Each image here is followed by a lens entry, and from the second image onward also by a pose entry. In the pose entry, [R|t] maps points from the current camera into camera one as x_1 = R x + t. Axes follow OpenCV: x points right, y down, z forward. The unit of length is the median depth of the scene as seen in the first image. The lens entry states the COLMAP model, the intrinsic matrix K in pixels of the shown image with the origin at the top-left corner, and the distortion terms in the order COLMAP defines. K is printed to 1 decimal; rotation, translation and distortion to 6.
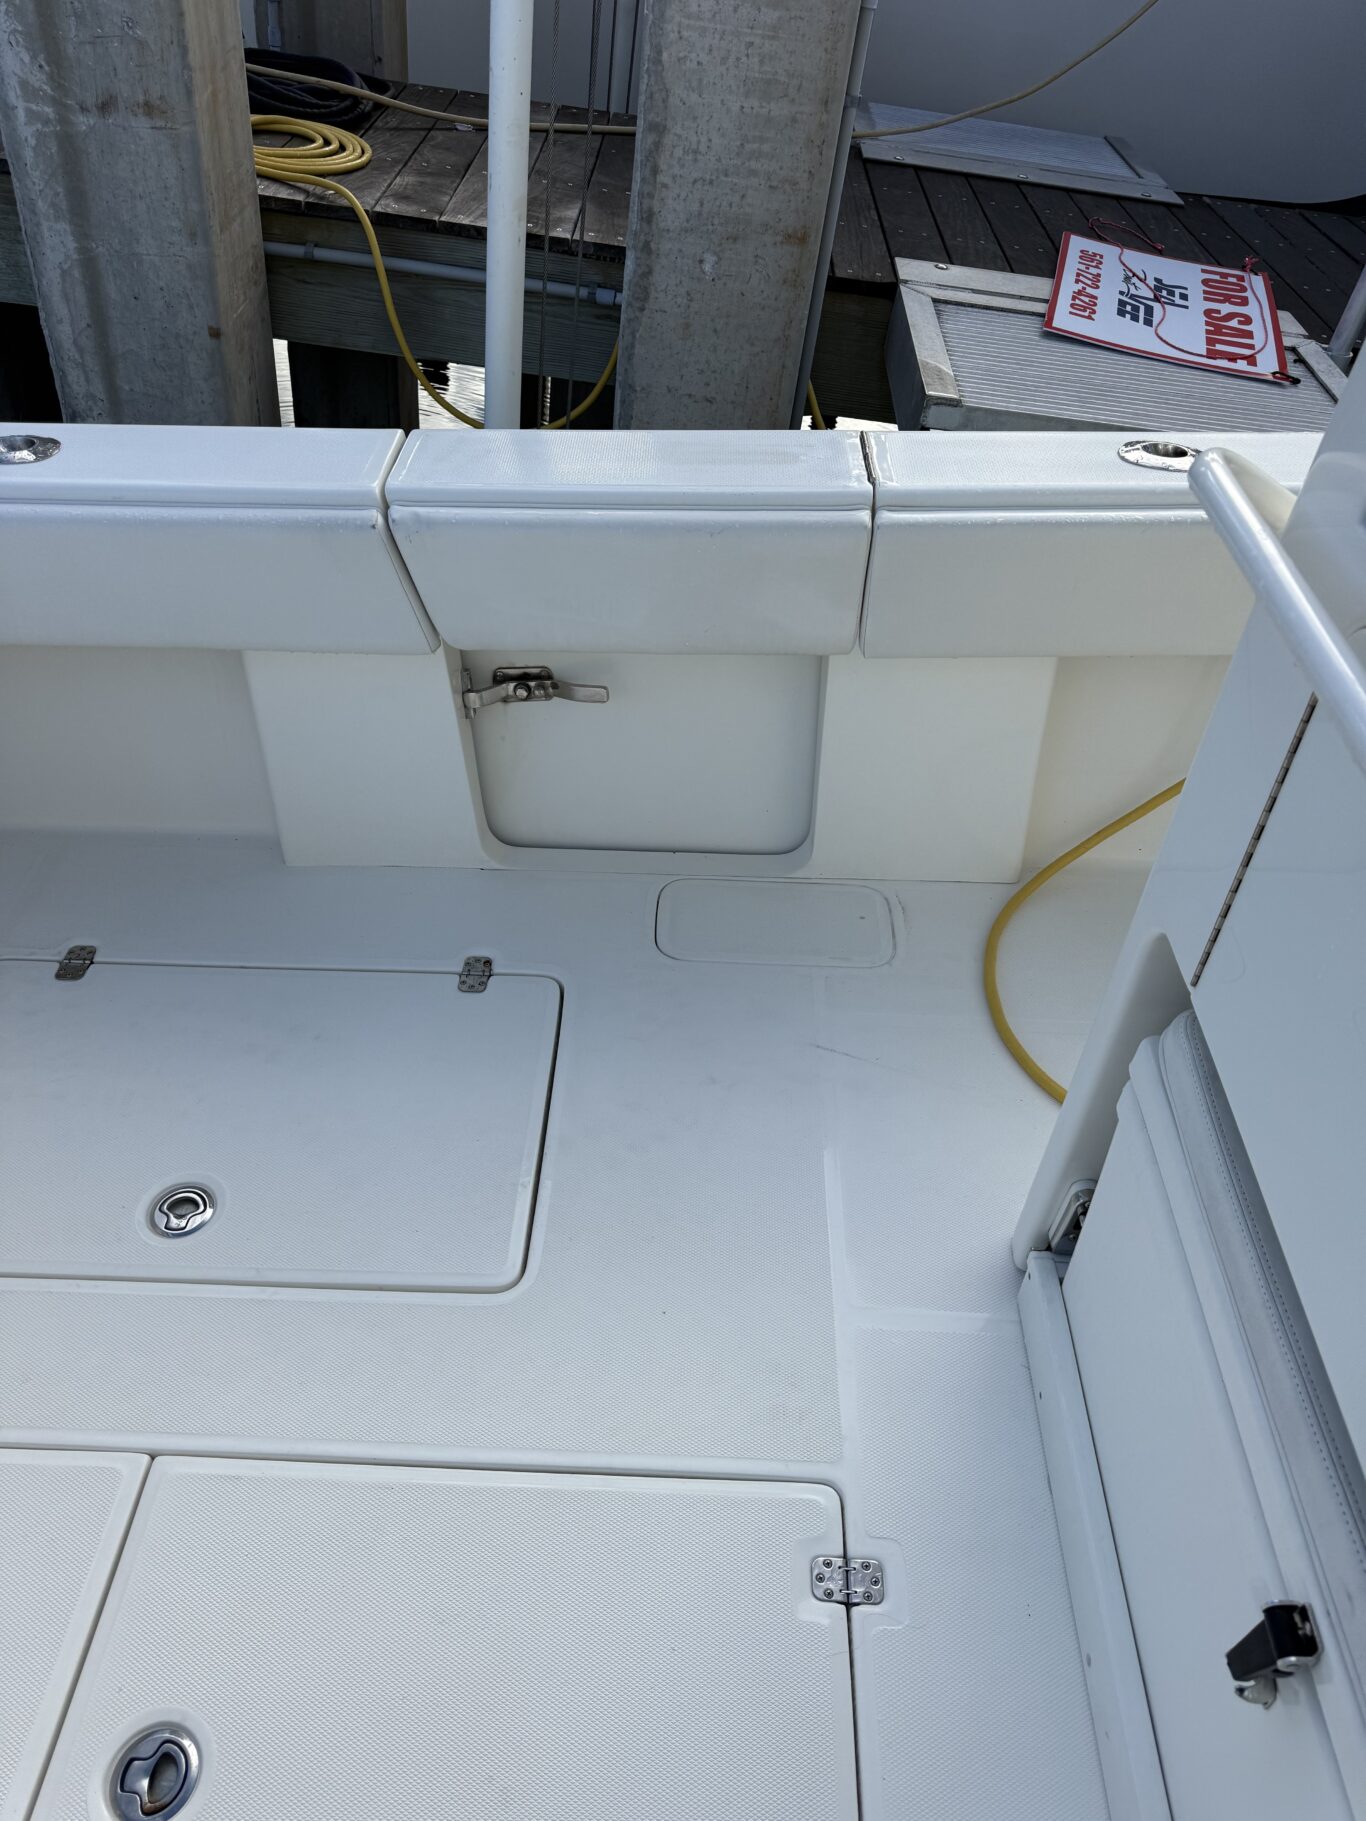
lens RADIAL K [[1291.6, 0, 689.3], [0, 1291.6, 907.7], [0, 0, 1]] dist [0.004699, -0.007807]
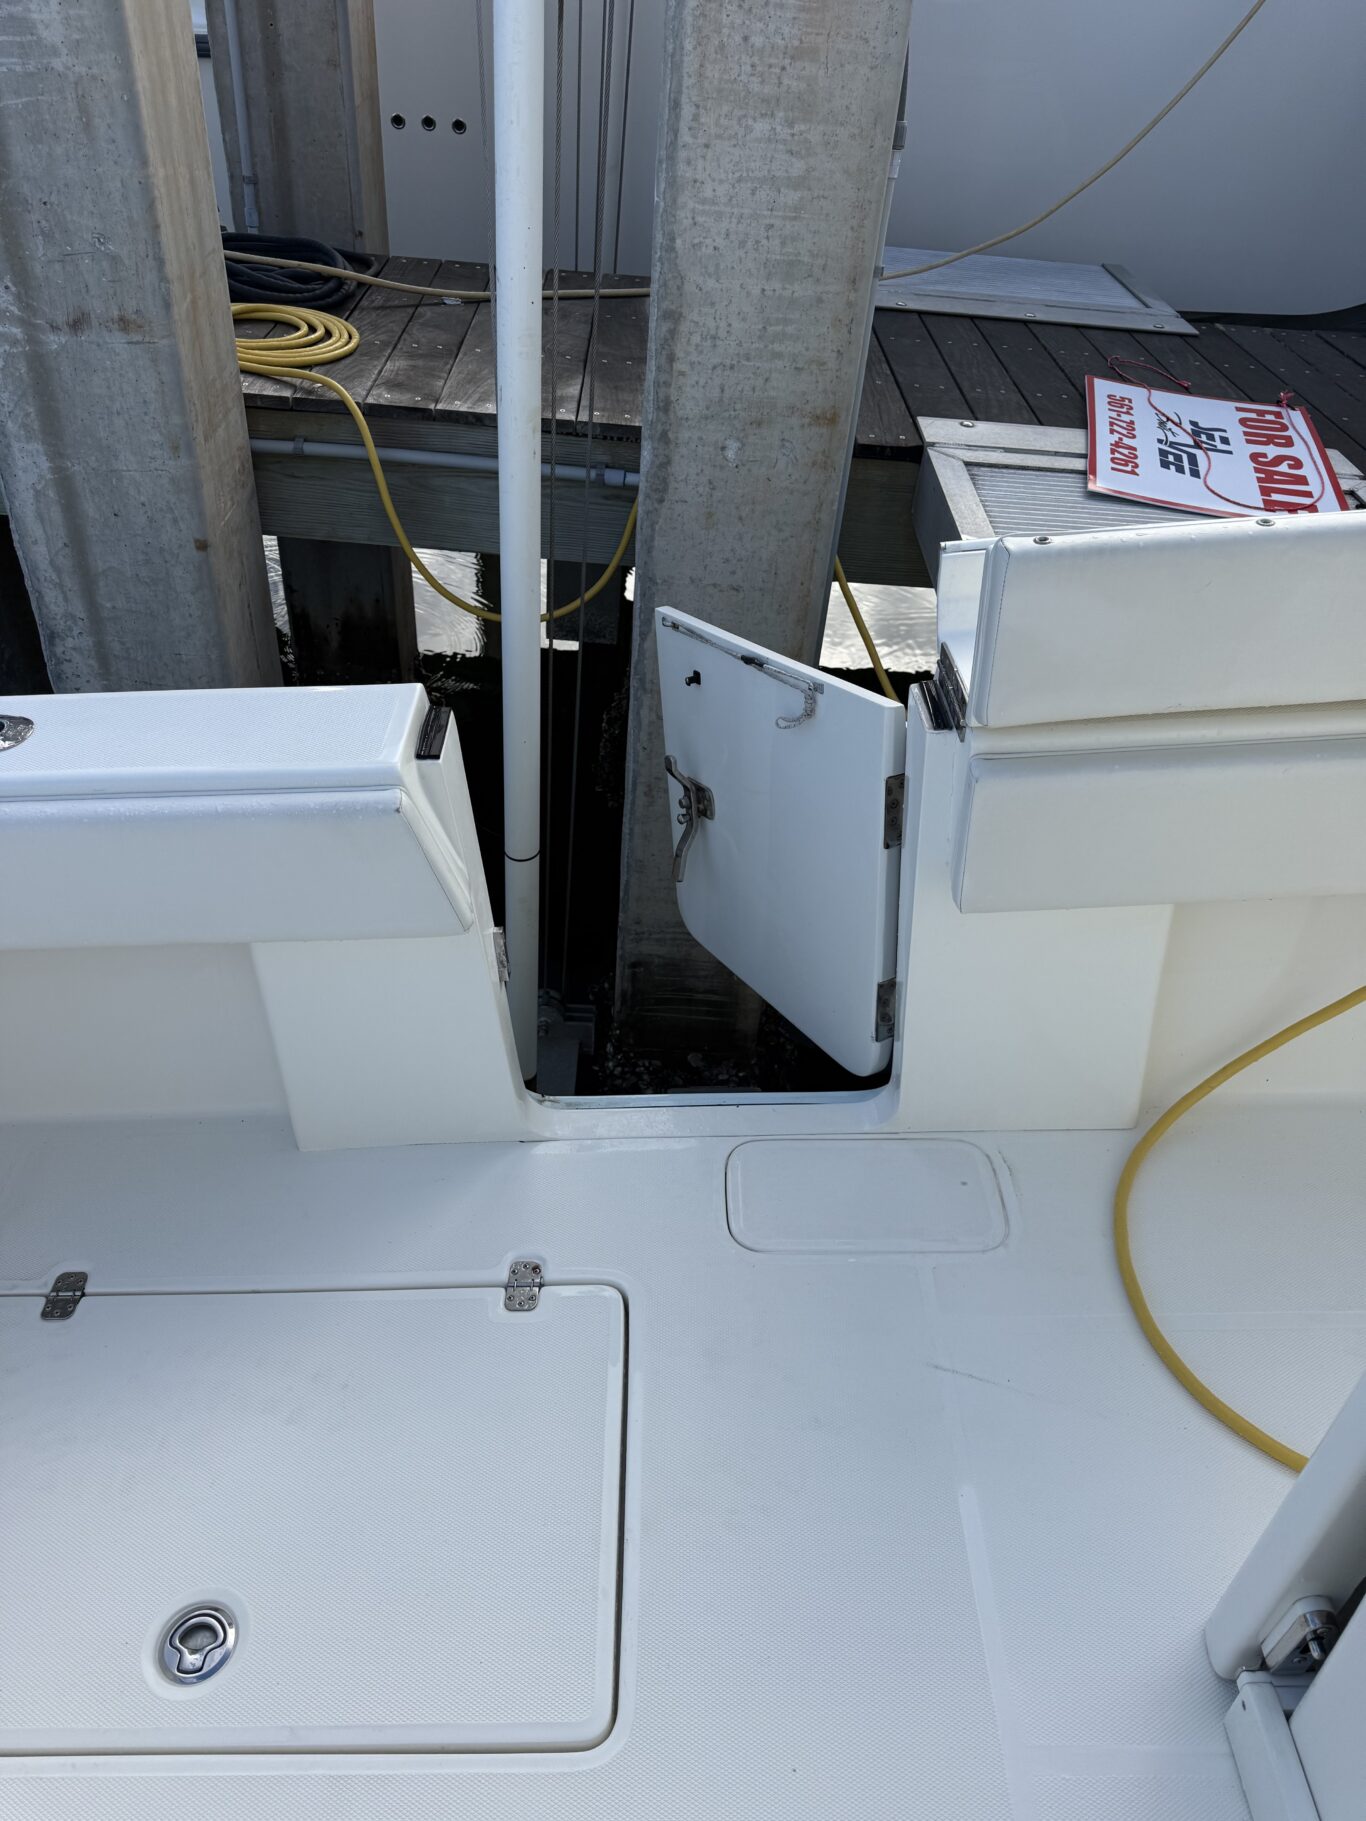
lens RADIAL K [[1295.2, 0, 683.0], [0, 1295.2, 910.5], [0, 0, 1]] dist [0.004989, -0.007956]
pose [[0.998552, -0.053796, -0.000268, -0.034626], [0.053657, 0.996305, -0.067067, -0.100065], [0.003875, 0.066956, 0.997748, 0.087124]]
